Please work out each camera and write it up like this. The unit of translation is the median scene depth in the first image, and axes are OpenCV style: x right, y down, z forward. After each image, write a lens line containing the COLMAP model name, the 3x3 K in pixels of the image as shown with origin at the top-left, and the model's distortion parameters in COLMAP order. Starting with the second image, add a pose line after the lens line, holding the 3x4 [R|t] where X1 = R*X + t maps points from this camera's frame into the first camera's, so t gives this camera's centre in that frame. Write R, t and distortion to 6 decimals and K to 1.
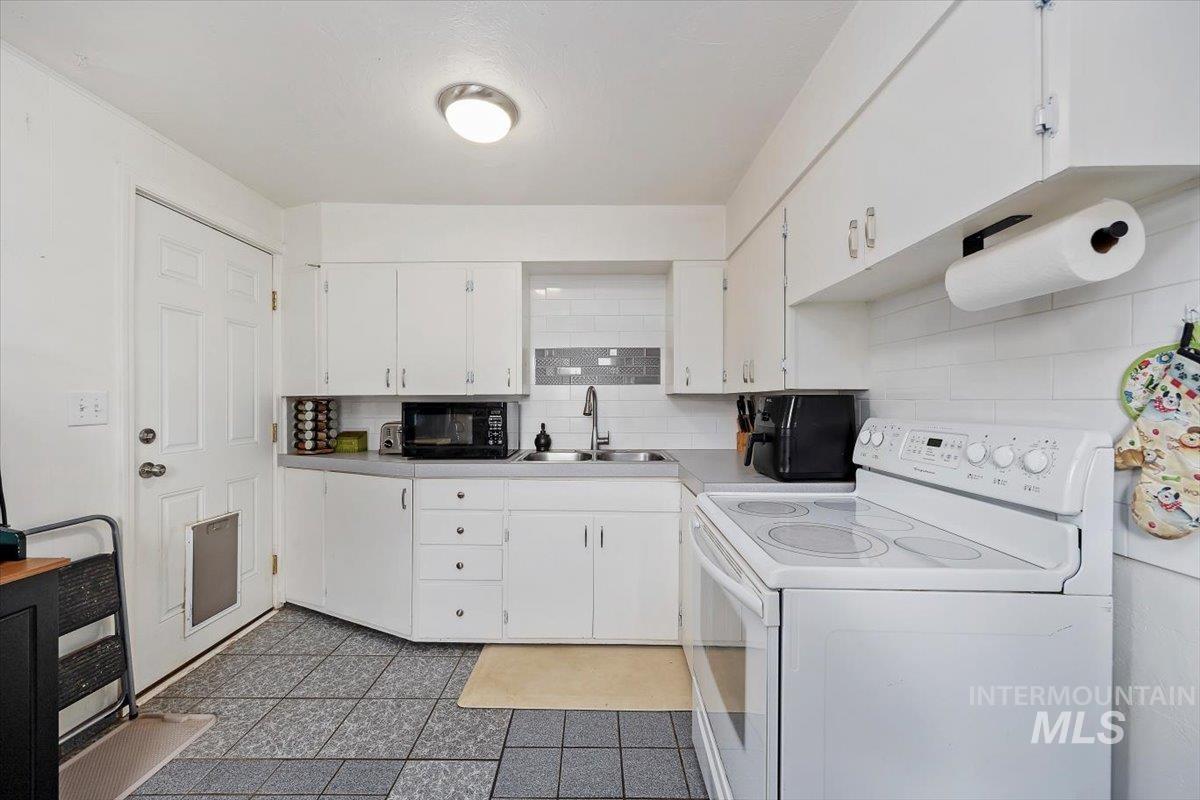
lens RADIAL K [[460.8, 0, 601.4], [0, 460.8, 407.3], [0, 0, 1]] dist [0.001350, 0.000160]
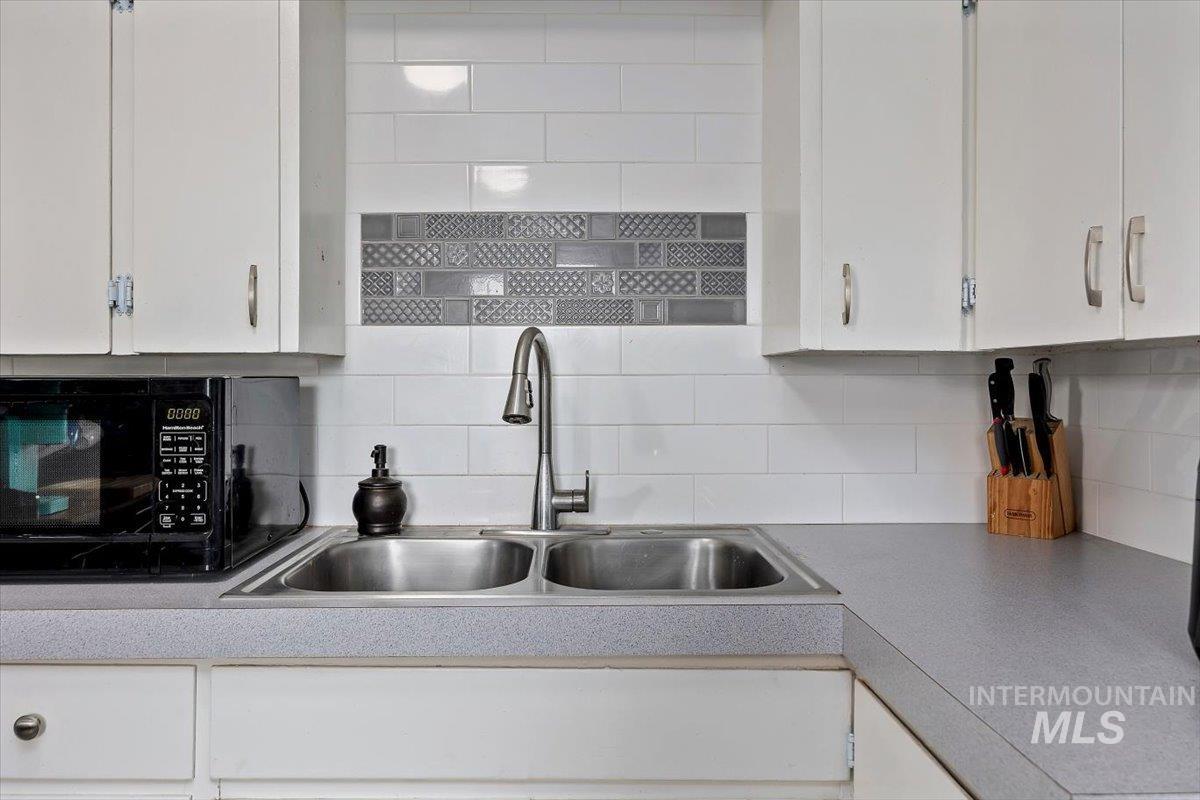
lens RADIAL K [[885.8, 0, 600.5], [0, 885.8, 374.3], [0, 0, 1]] dist [0.003231, 0.000889]
pose [[0.999689, 0.001731, 0.024878, 0.010705], [-0.001259, 0.999819, -0.018958, -0.003430], [-0.024906, 0.018921, 0.999511, 0.452383]]
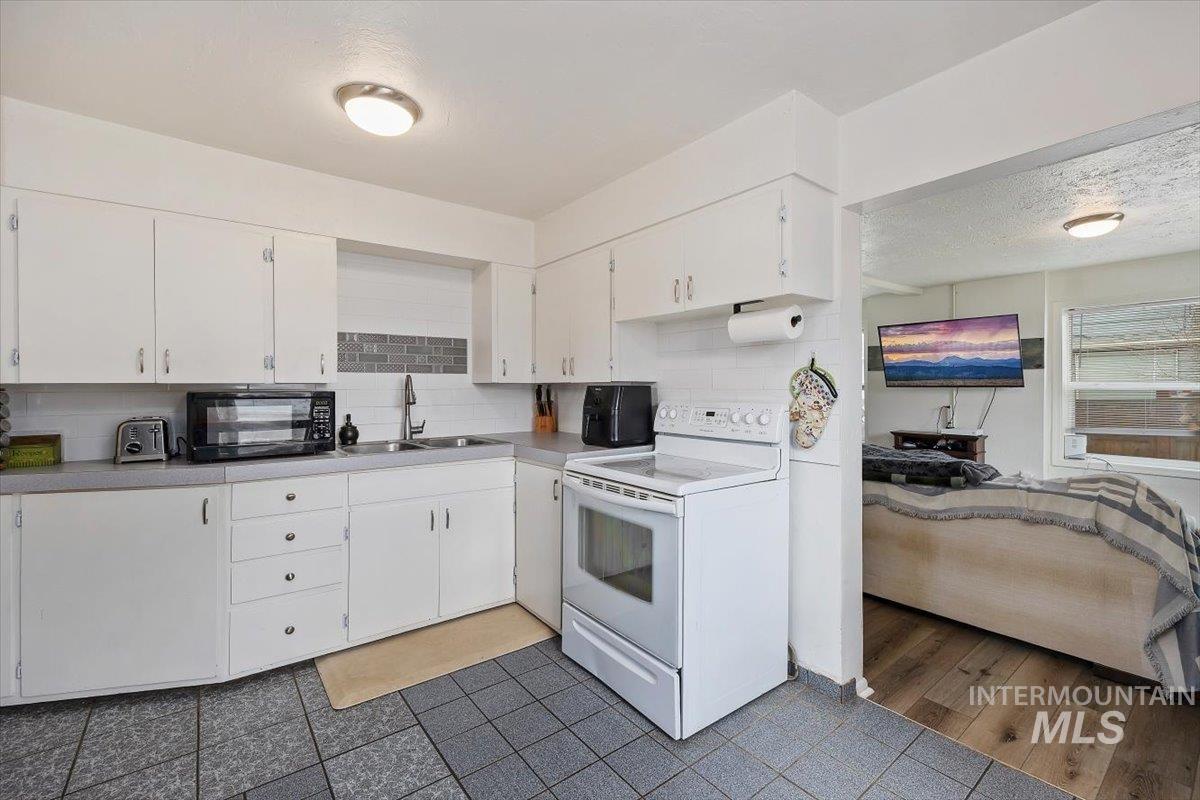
lens RADIAL K [[511.3, 0, 617.5], [0, 511.3, 400.0], [0, 0, 1]] dist [-0.000608, -0.000530]
pose [[0.778390, -0.015898, 0.627580, -0.407285], [0.009470, 0.999863, 0.013583, -0.002943], [-0.627710, -0.004629, 0.778433, -0.149376]]
